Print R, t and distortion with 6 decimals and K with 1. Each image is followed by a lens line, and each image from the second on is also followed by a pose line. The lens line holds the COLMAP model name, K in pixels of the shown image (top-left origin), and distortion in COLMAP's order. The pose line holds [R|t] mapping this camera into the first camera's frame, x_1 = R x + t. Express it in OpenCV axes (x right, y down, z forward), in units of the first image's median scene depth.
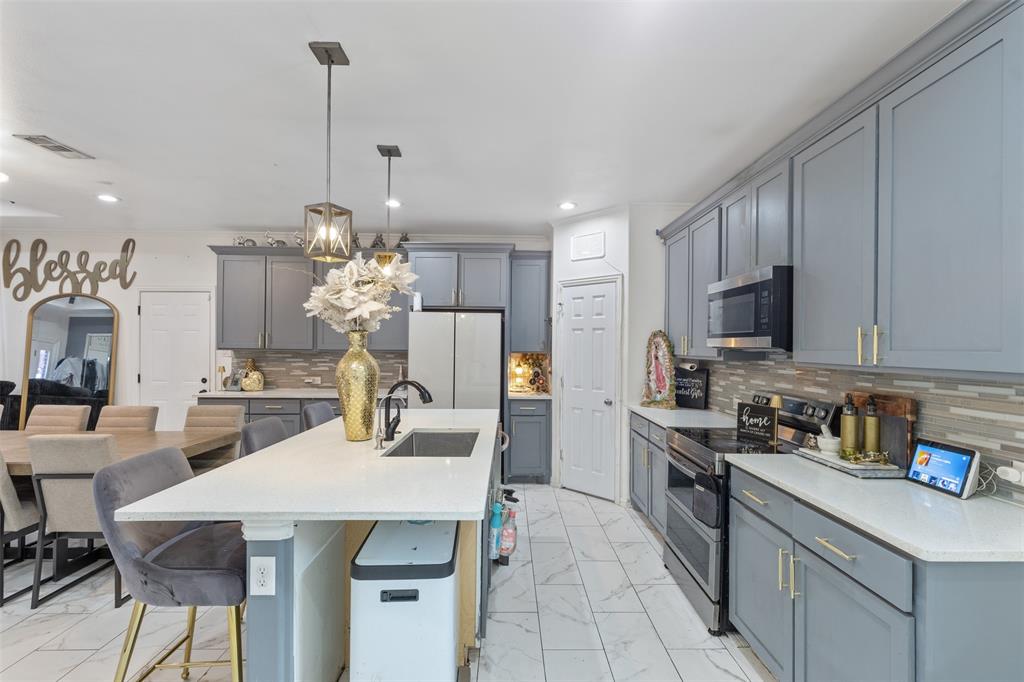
lens RADIAL K [[461.6, 0, 518.0], [0, 461.6, 345.2], [0, 0, 1]] dist [0.006378, -0.000633]
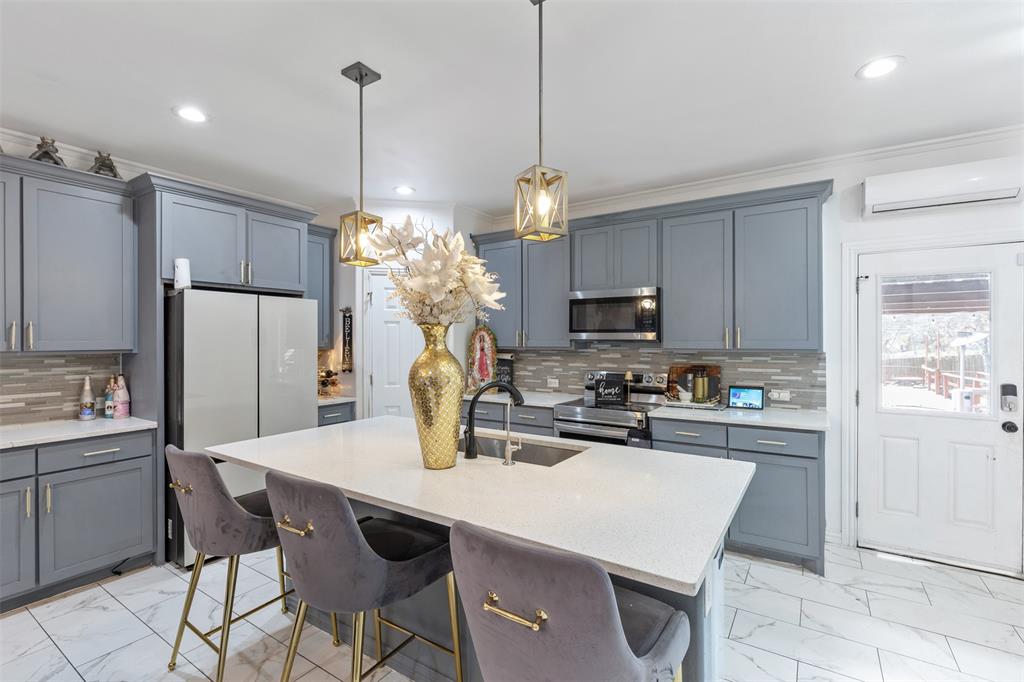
lens RADIAL K [[461.6, 0, 519.4], [0, 461.6, 341.2], [0, 0, 1]] dist [0.006378, -0.000633]
pose [[0.564673, -0.012106, 0.825226, -0.566814], [0.005781, 0.999926, 0.010713, -0.004825], [-0.825294, -0.001279, 0.564701, 0.293447]]
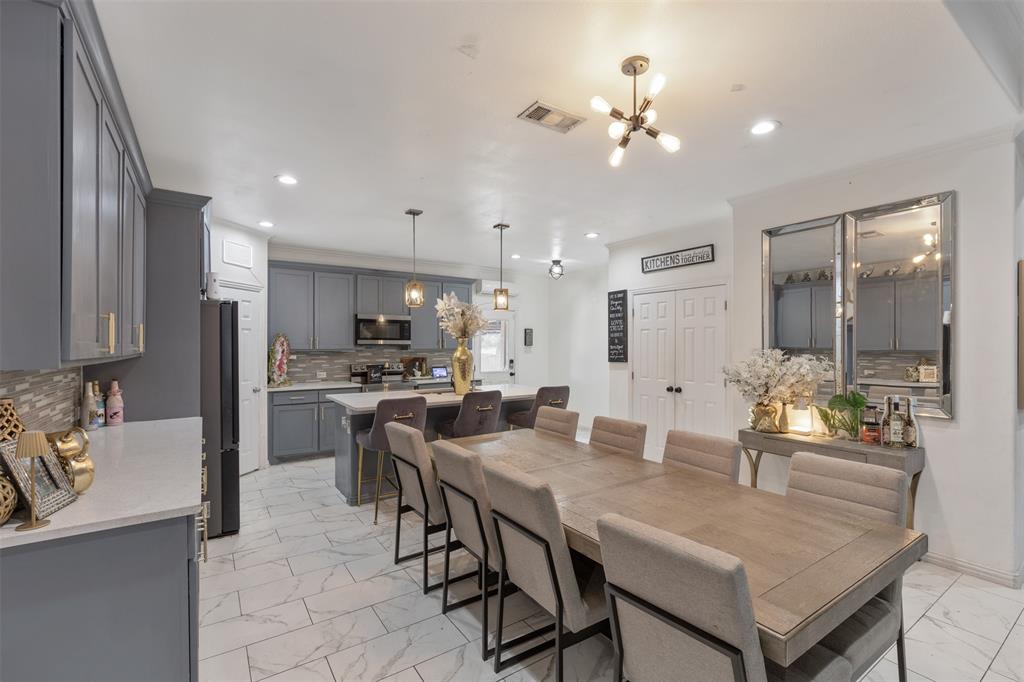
lens RADIAL K [[461.6, 0, 518.1], [0, 461.6, 342.2], [0, 0, 1]] dist [0.006378, -0.000633]
pose [[-0.543630, -0.003607, 0.839317, -1.293677], [-0.002850, 0.999993, 0.002451, -0.008959], [-0.839320, -0.001060, -0.543637, 1.159792]]
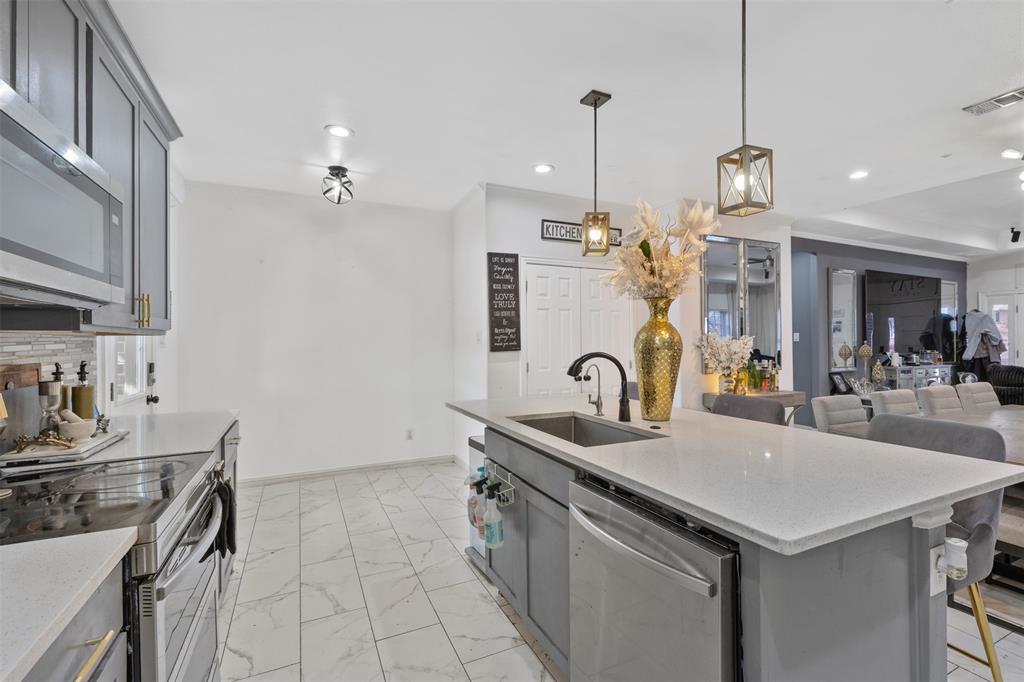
lens RADIAL K [[461.6, 0, 518.1], [0, 461.6, 340.3], [0, 0, 1]] dist [0.006378, -0.000633]
pose [[-0.915033, -0.002125, -0.403374, 0.165541], [-0.000393, 0.999990, -0.004376, 0.036051], [0.403380, -0.003846, -0.915025, 1.085562]]
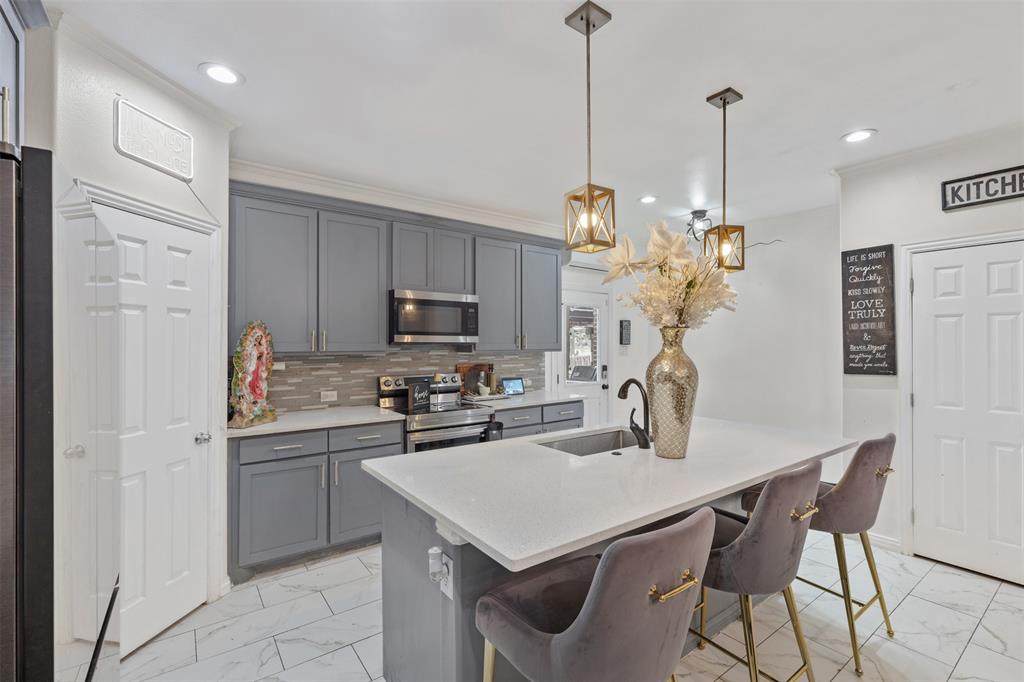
lens RADIAL K [[461.6, 0, 520.5], [0, 461.6, 338.2], [0, 0, 1]] dist [0.006378, -0.000633]
pose [[-0.578099, 0.000054, 0.815967, -0.550723], [-0.003753, 0.999989, -0.002725, -0.003573], [-0.815958, -0.004638, -0.578093, 1.080946]]
